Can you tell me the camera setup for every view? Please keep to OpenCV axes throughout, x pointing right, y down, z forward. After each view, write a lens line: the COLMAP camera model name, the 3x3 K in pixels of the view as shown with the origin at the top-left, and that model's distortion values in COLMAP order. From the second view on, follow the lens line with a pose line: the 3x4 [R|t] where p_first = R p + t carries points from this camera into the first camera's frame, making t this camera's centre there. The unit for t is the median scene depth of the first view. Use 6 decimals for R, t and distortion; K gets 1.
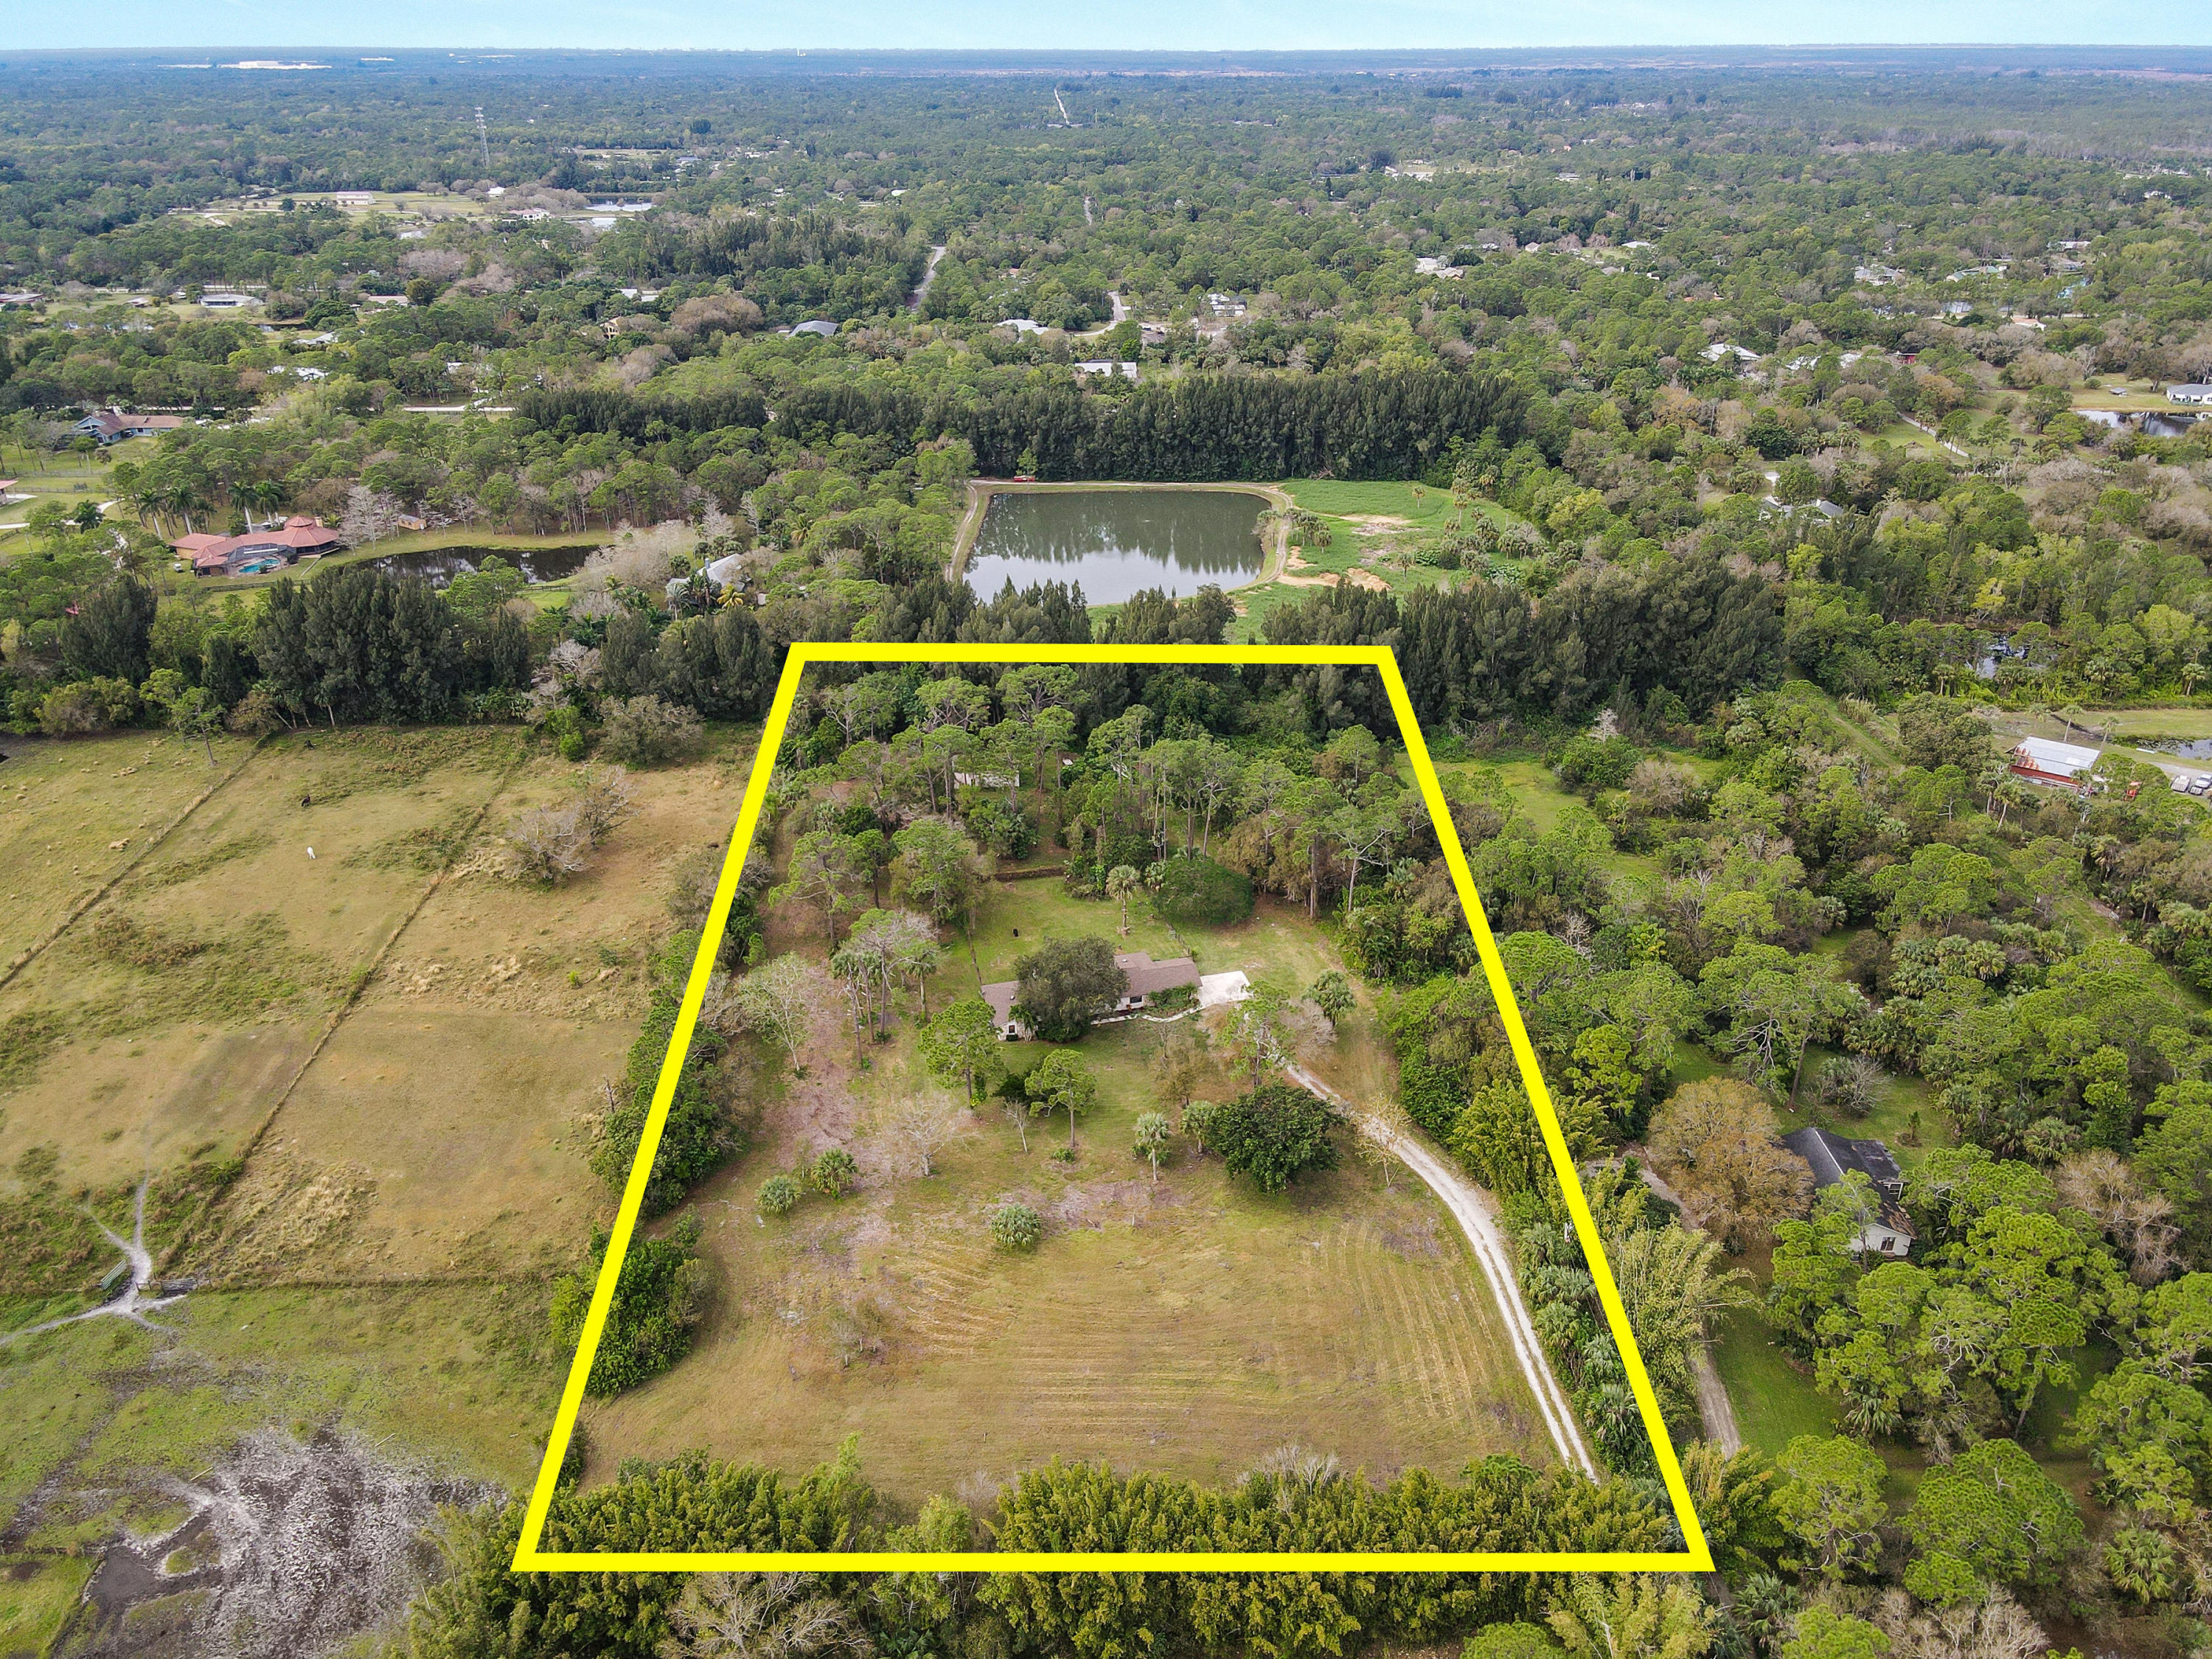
lens RADIAL K [[1636.3, 0, 1115.4], [0, 1636.3, 821.4], [0, 0, 1]] dist [0.011687, 0.005187]
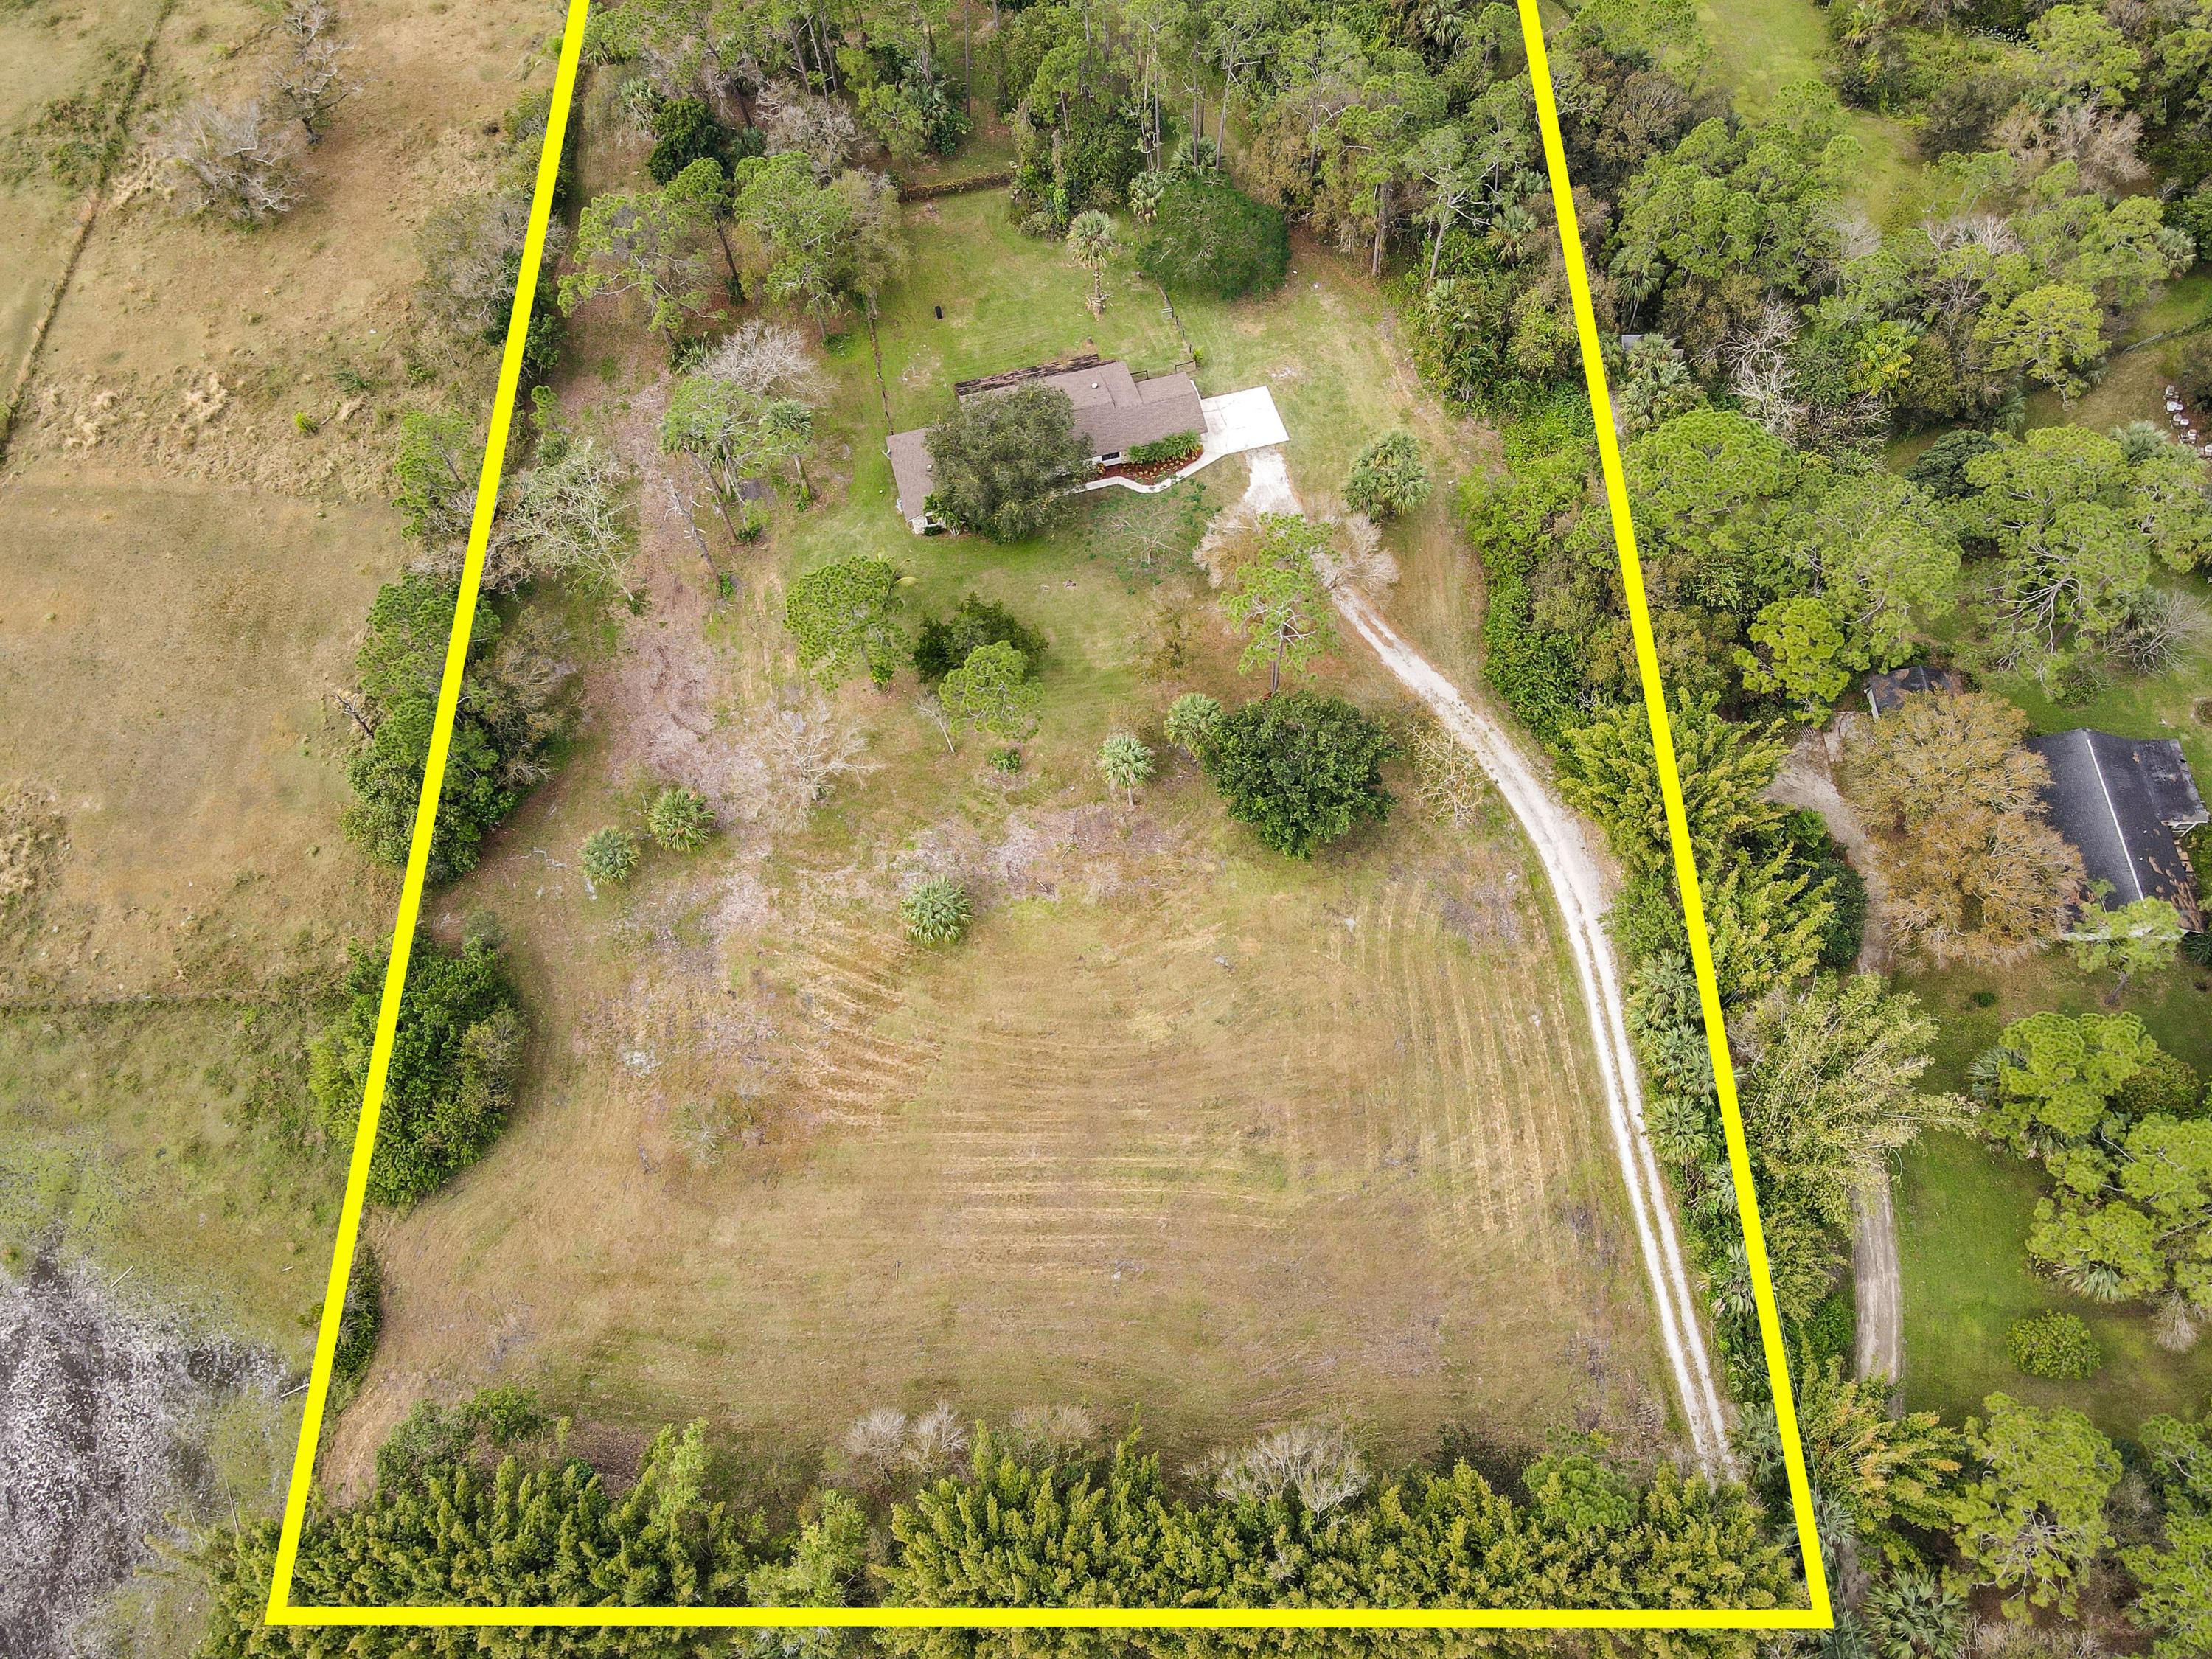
lens RADIAL K [[1636.3, 0, 1106.7], [0, 1636.3, 796.2], [0, 0, 1]] dist [0.011687, 0.005187]
pose [[0.999570, -0.009285, -0.027798, 0.033914], [0.023522, 0.819968, 0.571927, -0.197378], [0.017483, -0.572335, 0.819834, 0.413255]]
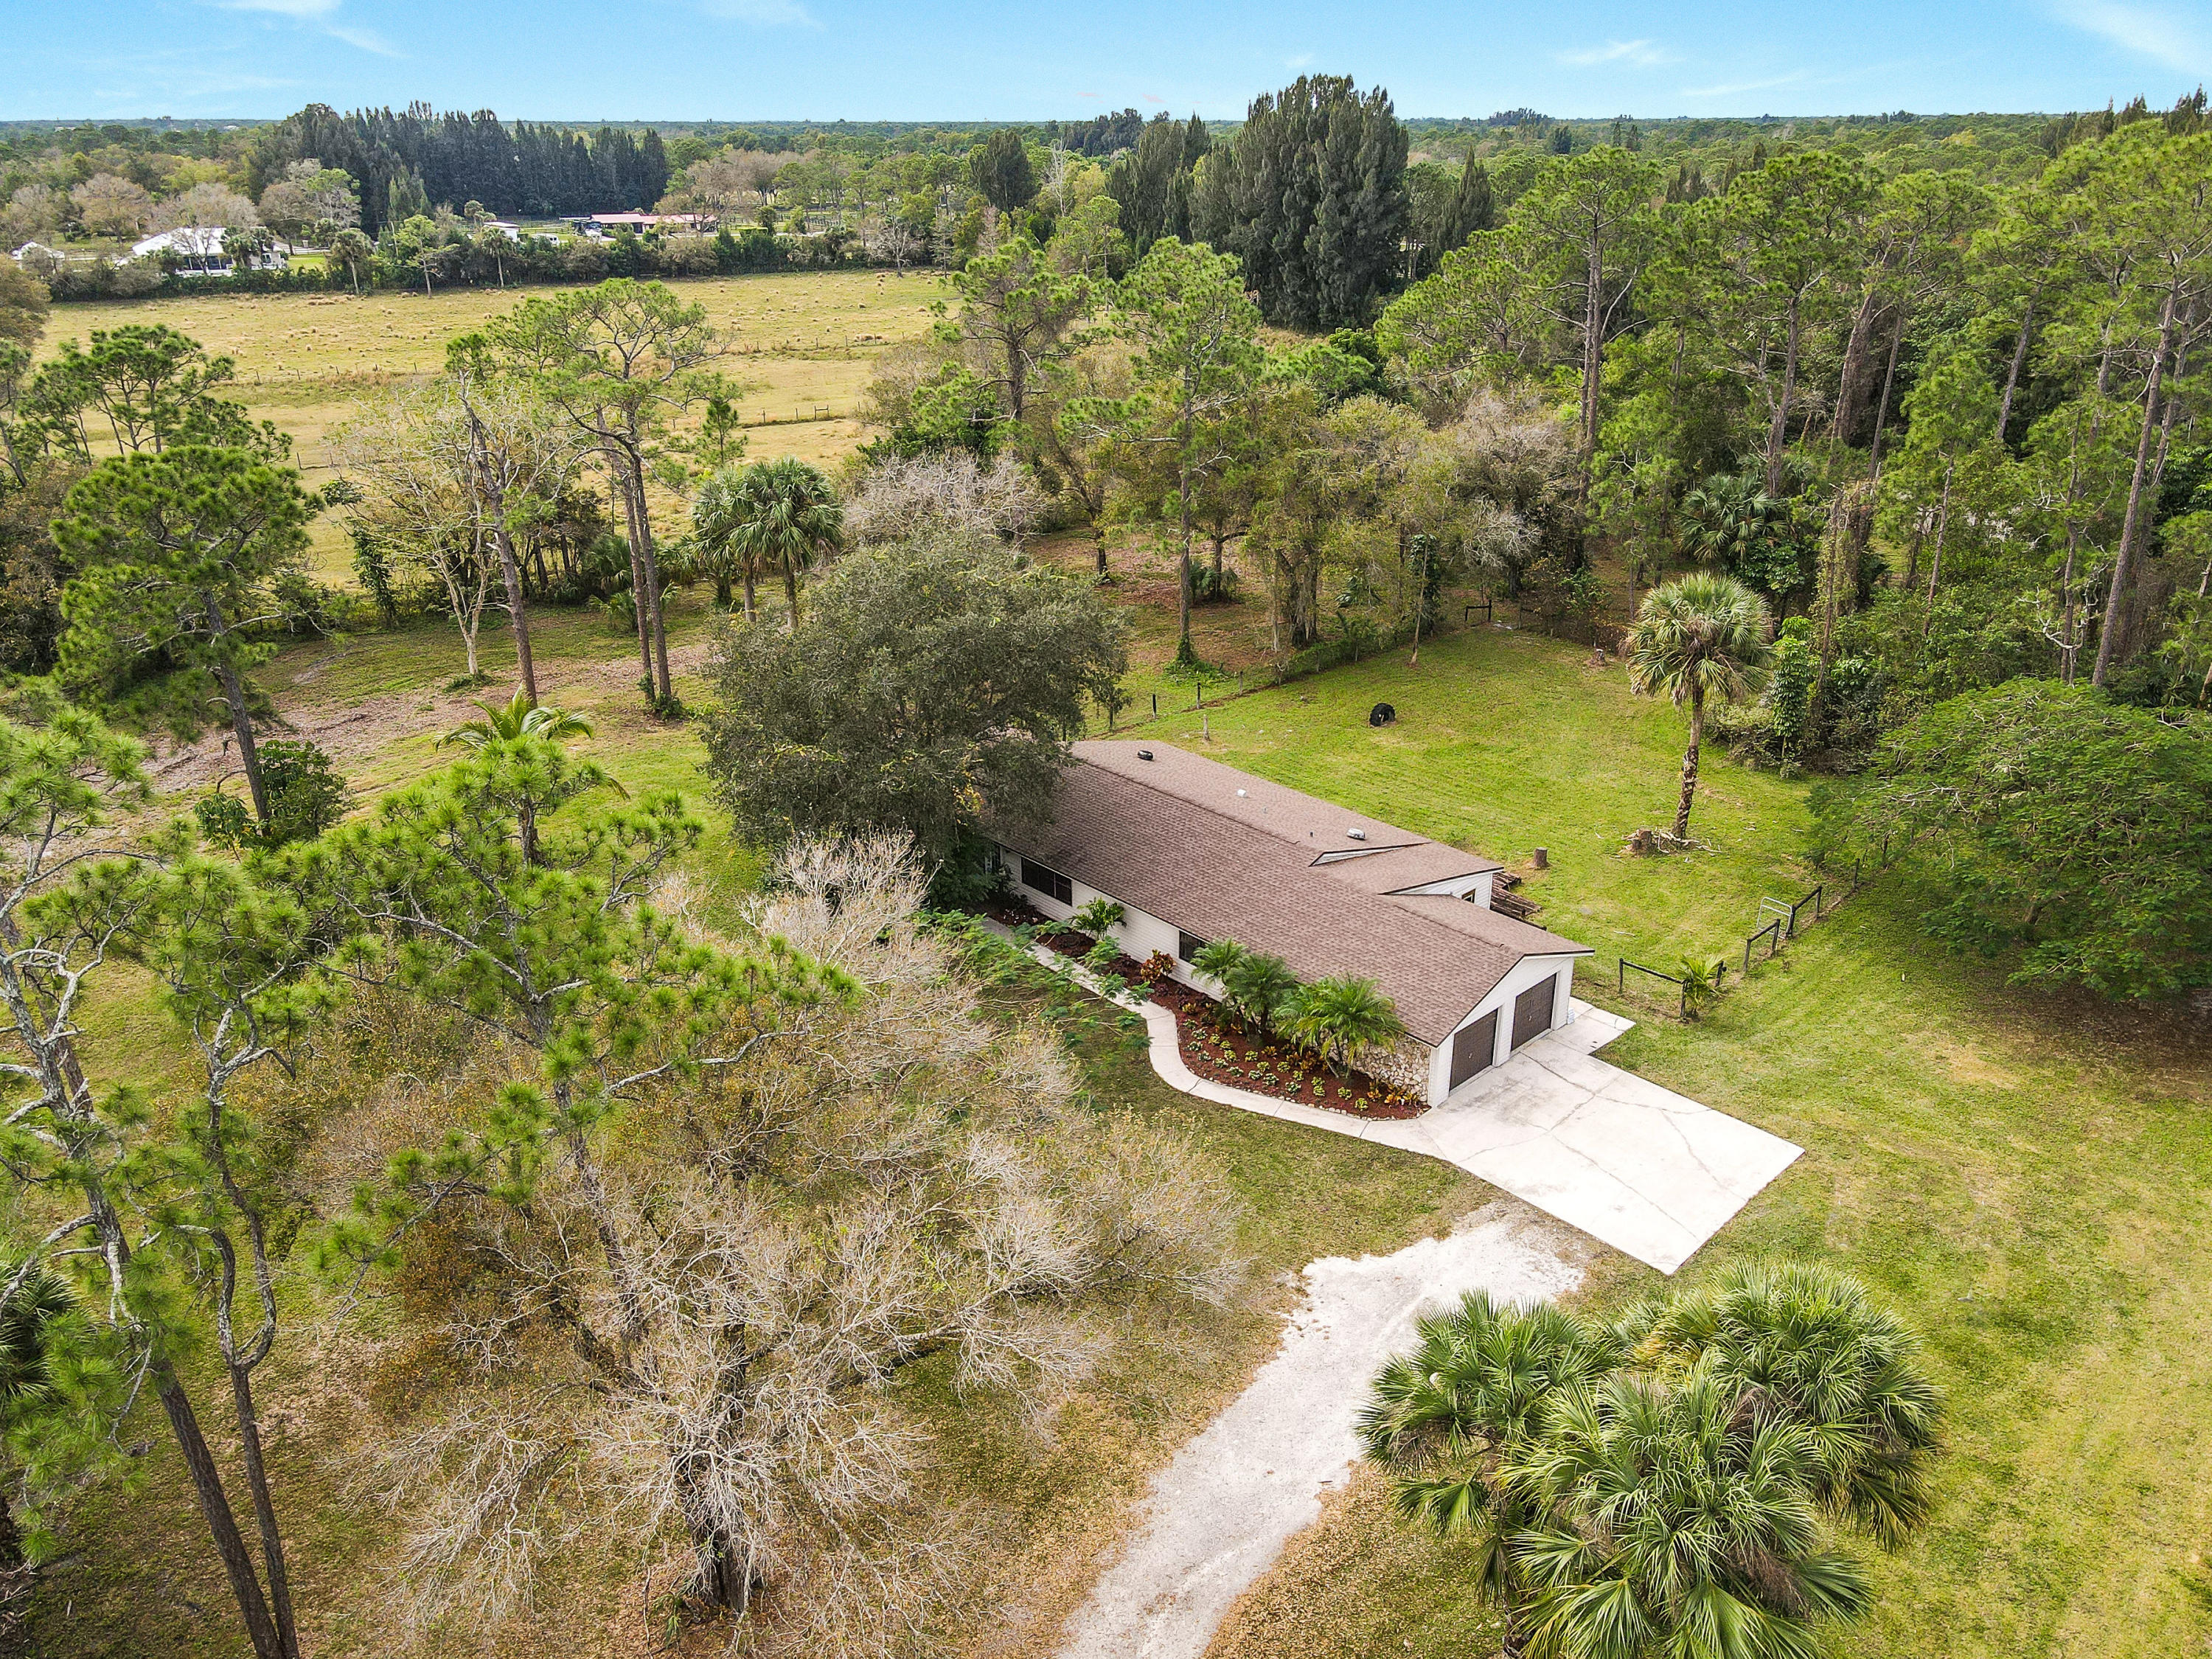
lens RADIAL K [[1636.3, 0, 1122.7], [0, 1636.3, 831.9], [0, 0, 1]] dist [0.011687, 0.005187]
pose [[0.475974, 0.350257, -0.806702, 0.218721], [-0.384277, 0.907902, 0.167464, 0.068991], [0.791062, 0.230289, 0.566734, 1.006668]]
